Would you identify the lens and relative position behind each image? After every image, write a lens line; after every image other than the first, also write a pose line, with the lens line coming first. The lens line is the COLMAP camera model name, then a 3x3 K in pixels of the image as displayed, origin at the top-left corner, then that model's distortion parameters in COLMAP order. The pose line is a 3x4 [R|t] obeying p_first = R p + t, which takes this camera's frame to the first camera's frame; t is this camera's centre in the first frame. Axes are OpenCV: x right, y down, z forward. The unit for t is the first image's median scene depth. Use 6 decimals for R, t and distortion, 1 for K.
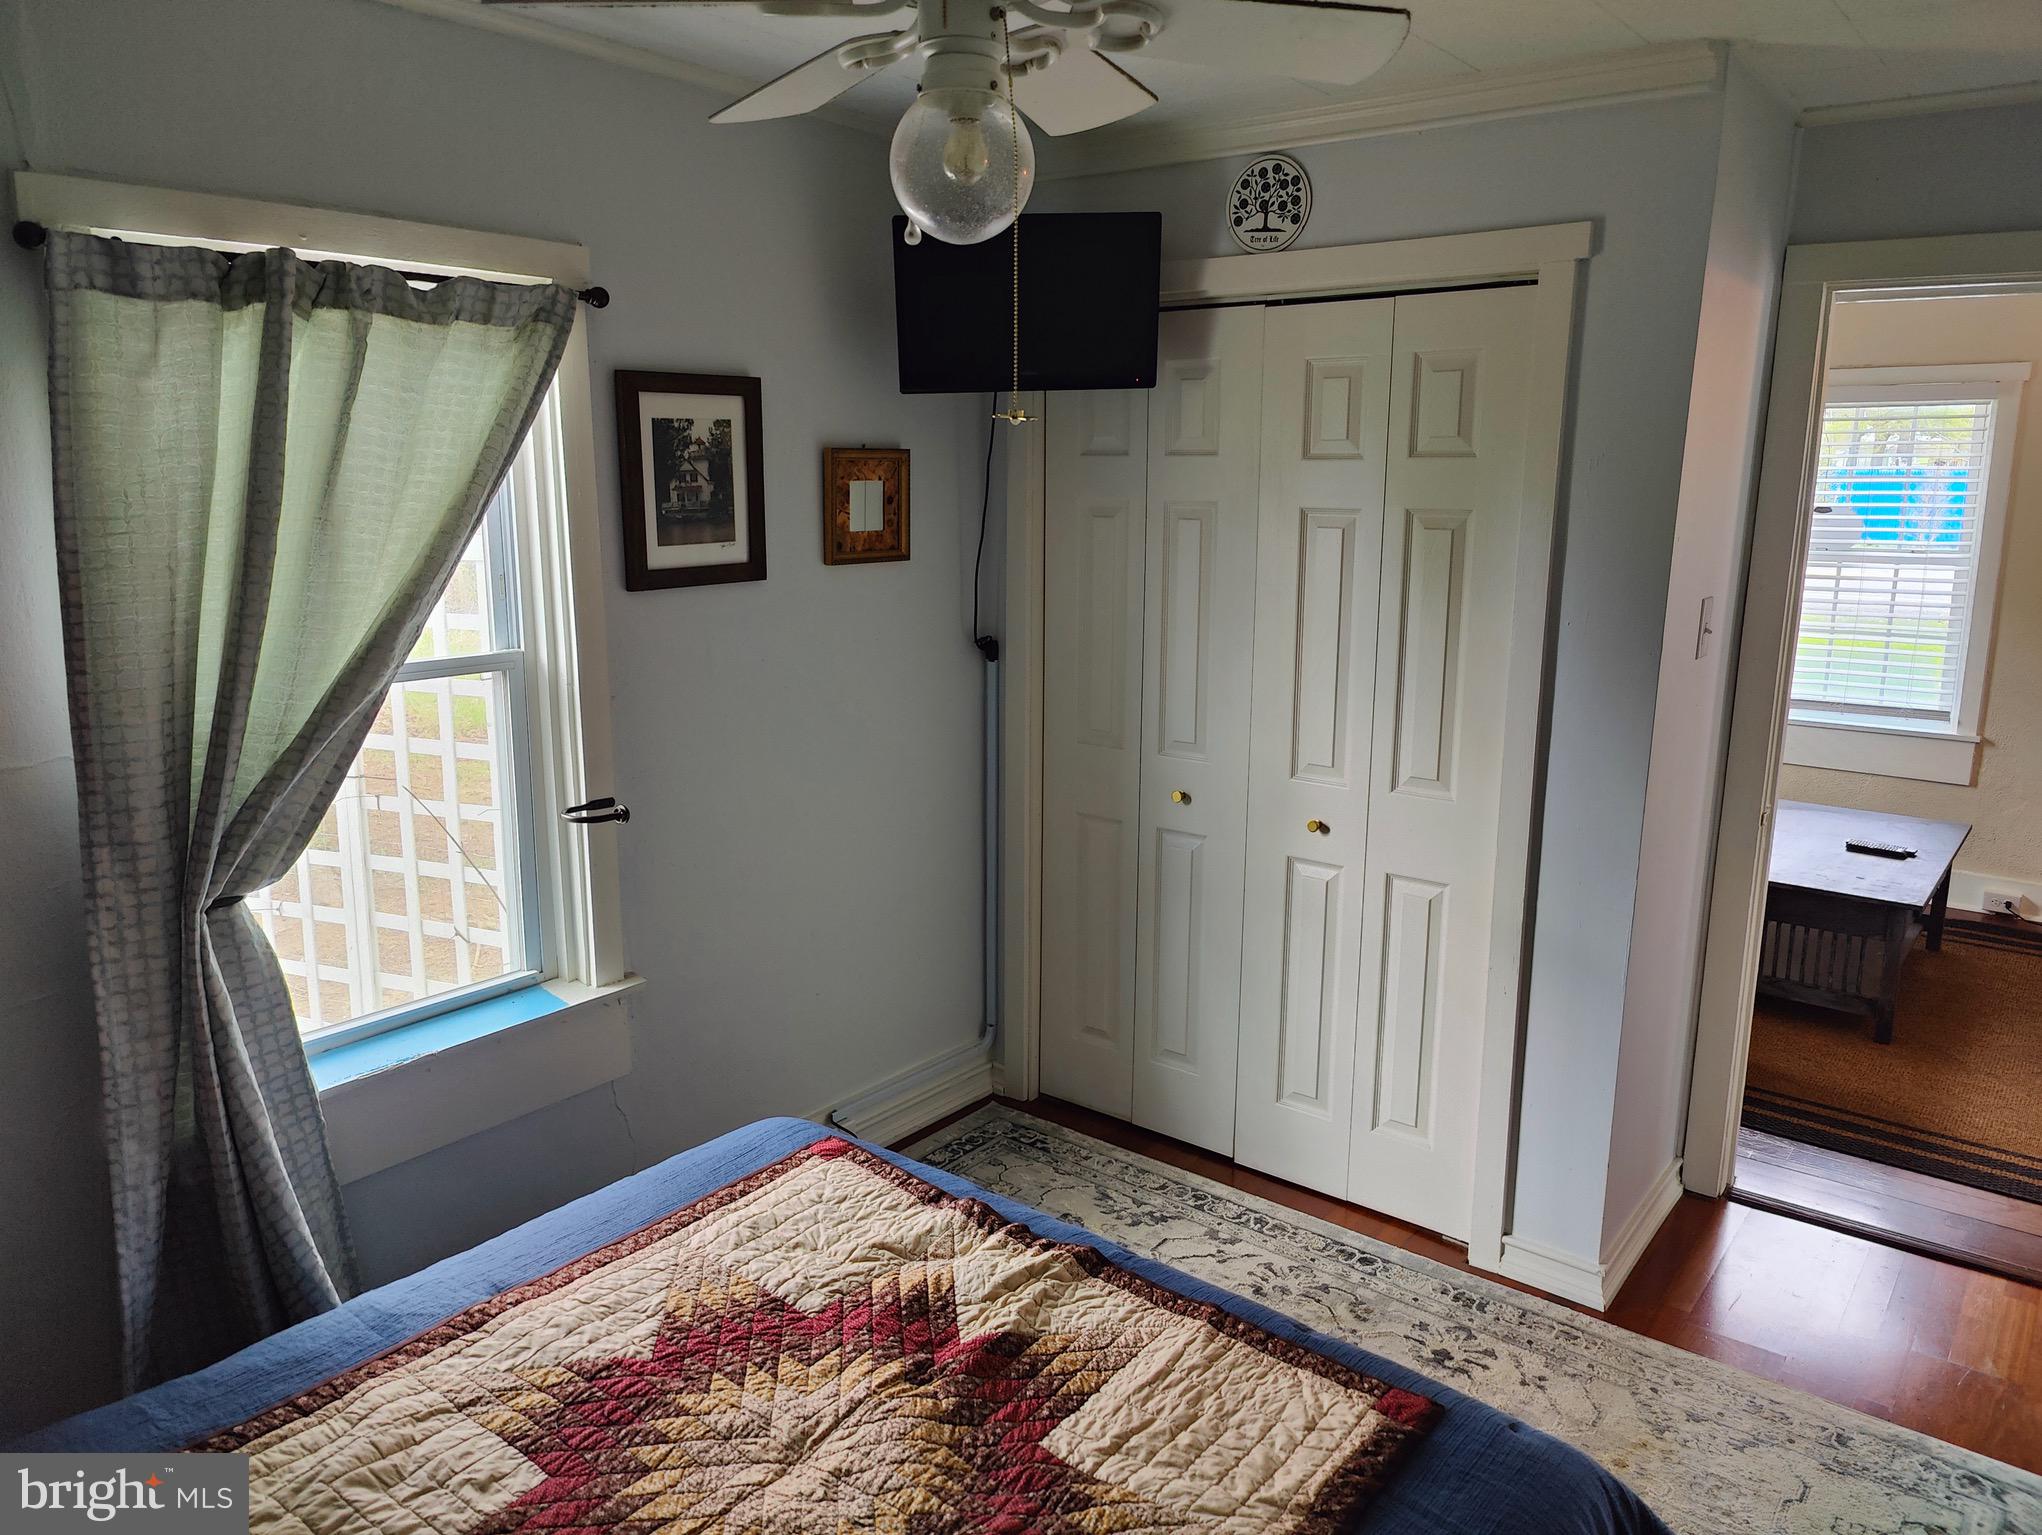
lens RADIAL K [[1397.7, 0, 1021.0], [0, 1397.7, 767.5], [0, 0, 1]] dist [0.043582, 0.000787]
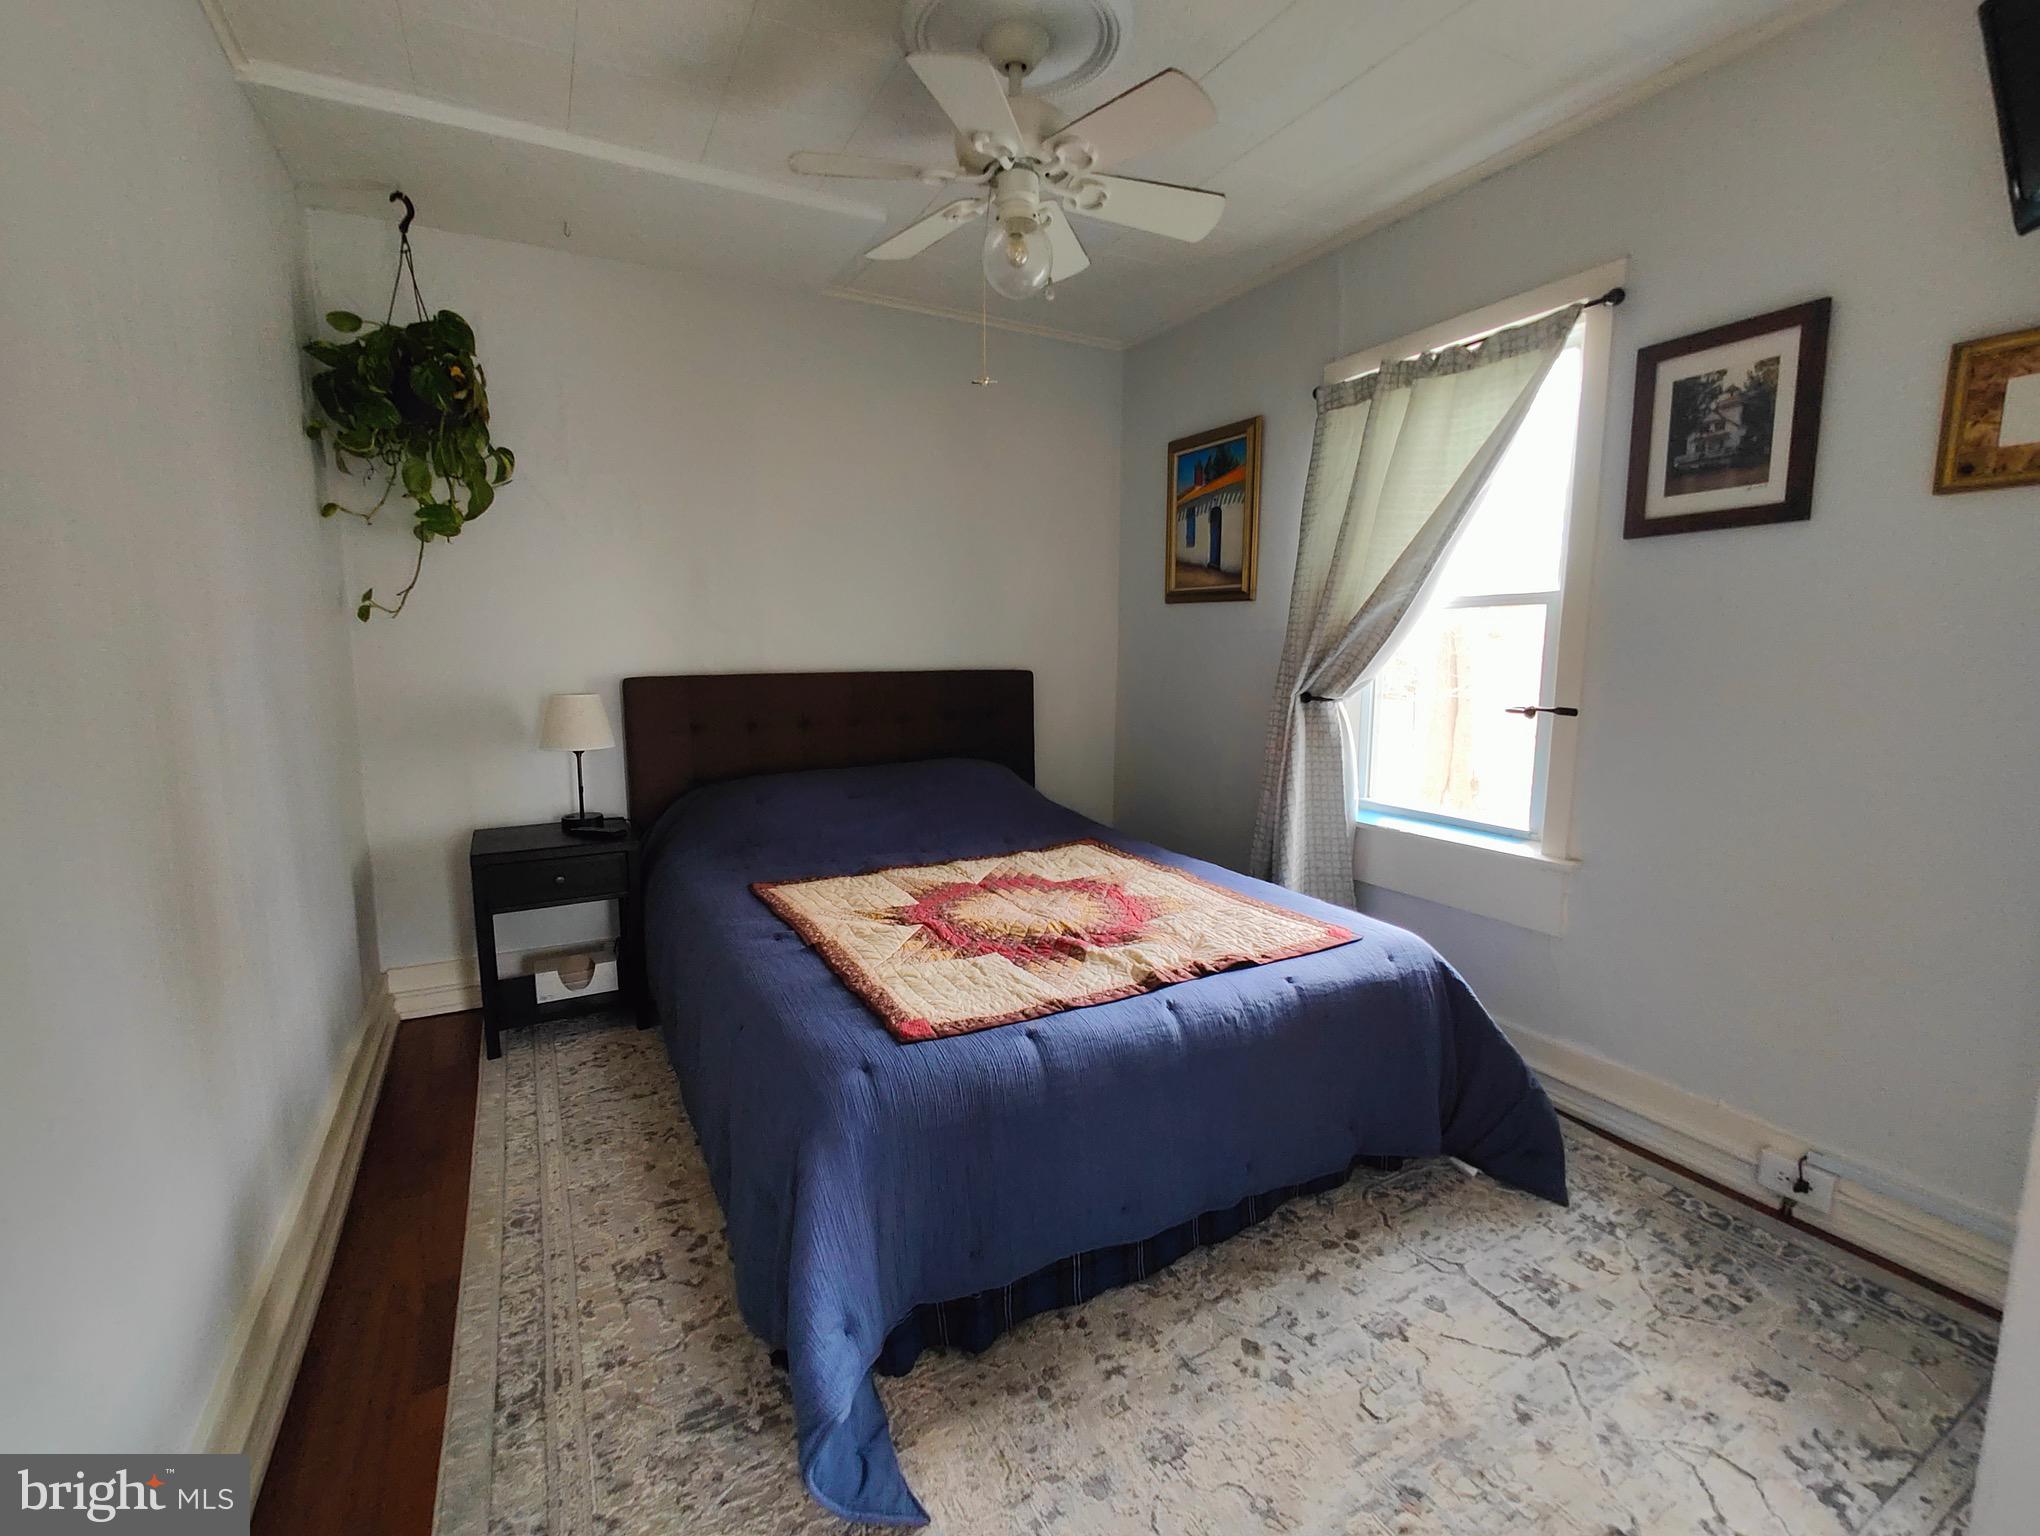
lens RADIAL K [[908.1, 0, 1020.0], [0, 908.1, 768.0], [0, 0, 1]] dist [0.003677, -0.000018]
pose [[-0.388171, 0.131726, -0.912125, 0.638669], [-0.182837, 0.959051, 0.216312, -0.011154], [0.903269, 0.250736, -0.348191, 0.834544]]
